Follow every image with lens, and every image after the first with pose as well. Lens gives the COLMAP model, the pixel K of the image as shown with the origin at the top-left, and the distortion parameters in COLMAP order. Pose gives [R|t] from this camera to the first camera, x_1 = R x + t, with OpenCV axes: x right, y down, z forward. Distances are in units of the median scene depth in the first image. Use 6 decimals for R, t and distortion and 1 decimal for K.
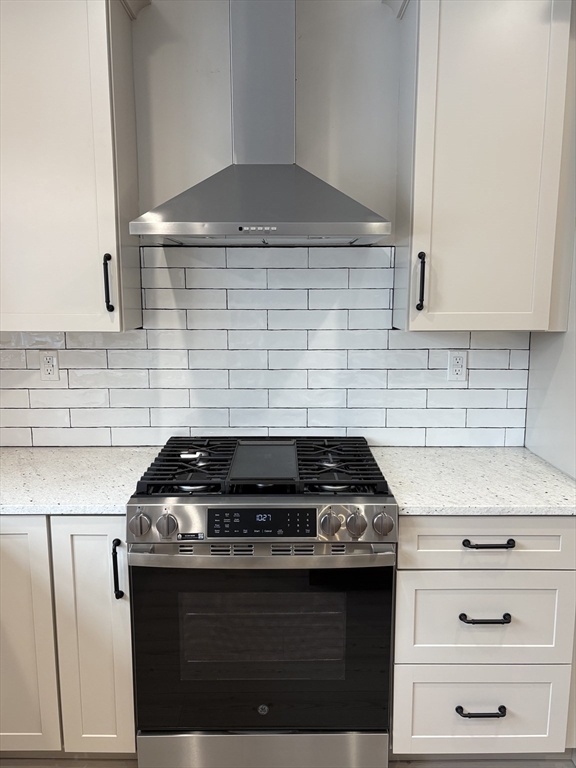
lens RADIAL K [[600.0, 0, 284.1], [0, 600.0, 387.8], [0, 0, 1]] dist [0.049126, -0.049626]
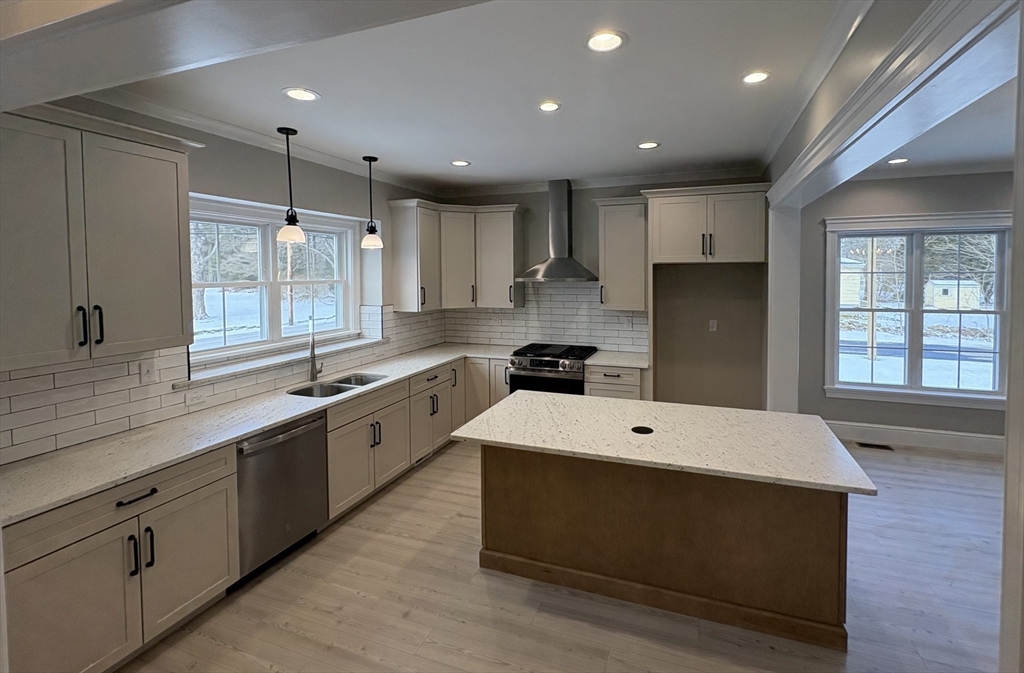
lens RADIAL K [[452.0, 0, 545.3], [0, 452.0, 287.5], [0, 0, 1]] dist [-0.001375, -0.000019]
pose [[0.947457, 0.006900, -0.319809, 0.707679], [-0.047700, 0.991637, -0.119918, 0.087469], [0.316307, 0.128872, 0.939863, -1.342659]]
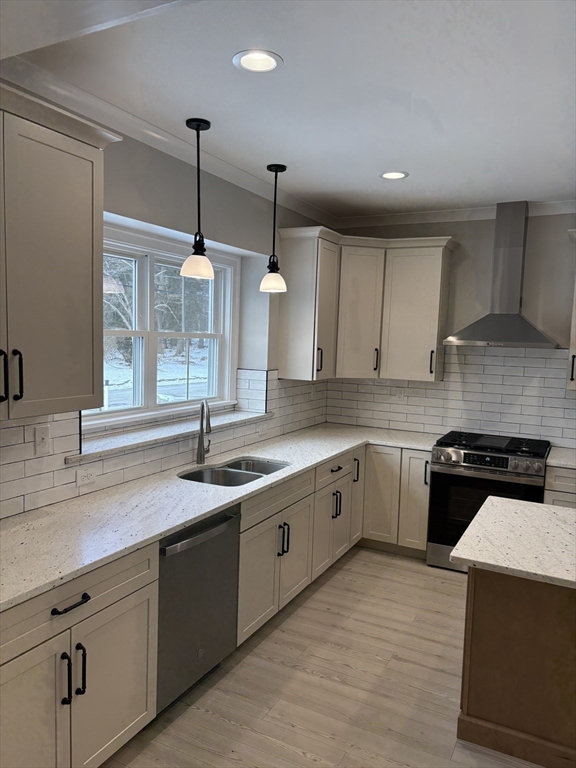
lens RADIAL K [[578.0, 0, 289.5], [0, 578.0, 390.6], [0, 0, 1]] dist [0.049887, -0.051756]
pose [[0.890801, 0.071859, -0.448676, 0.266152], [-0.105519, 0.993137, -0.050439, 0.126082], [0.441972, 0.092275, 0.892270, -1.376661]]
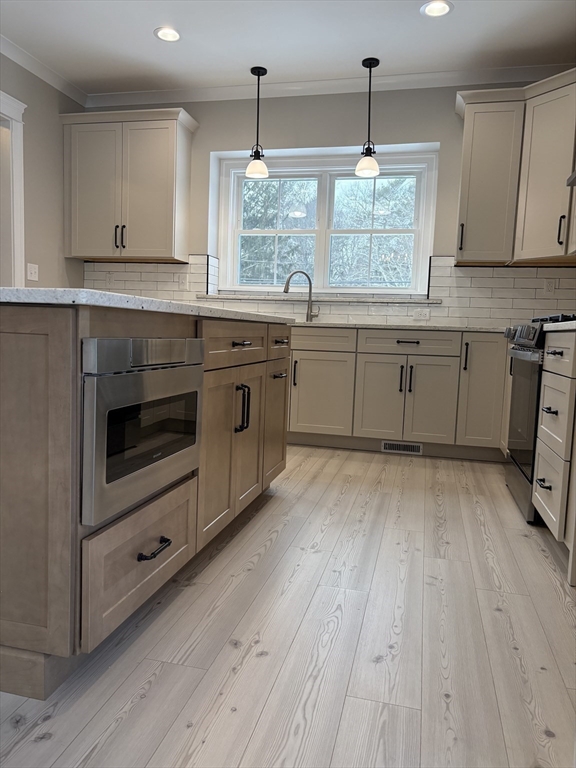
lens RADIAL K [[600.0, 0, 284.1], [0, 600.0, 387.8], [0, 0, 1]] dist [0.049126, -0.049626]
pose [[-0.239418, 0.080977, -0.967534, 1.650759], [-0.195144, 0.972167, 0.129653, 0.251806], [0.951103, 0.219850, -0.216952, 0.658046]]
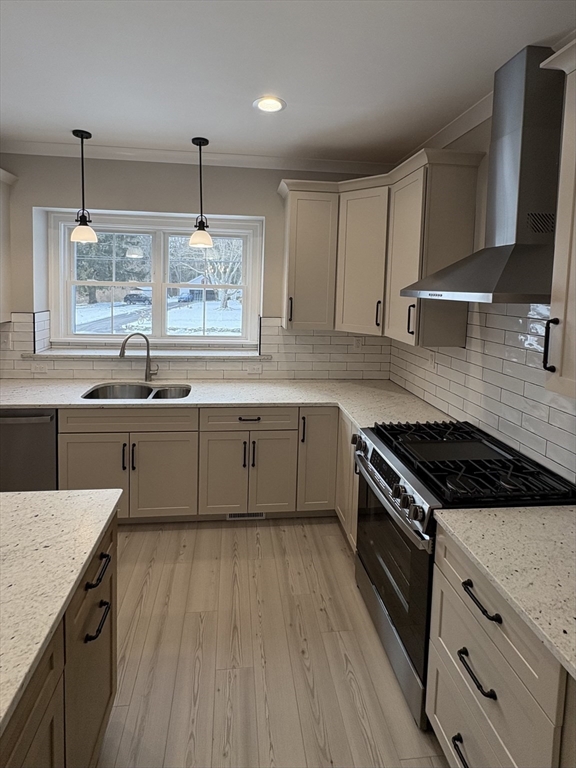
lens RADIAL K [[380.6, 0, 275.2], [0, 380.6, 310.6], [0, 0, 1]] dist [0.000539, 0.000557]
pose [[0.108067, 0.070324, -0.991653, 0.830686], [-0.189109, 0.980736, 0.048941, -0.177397], [0.975991, 0.182242, 0.119284, 0.436381]]
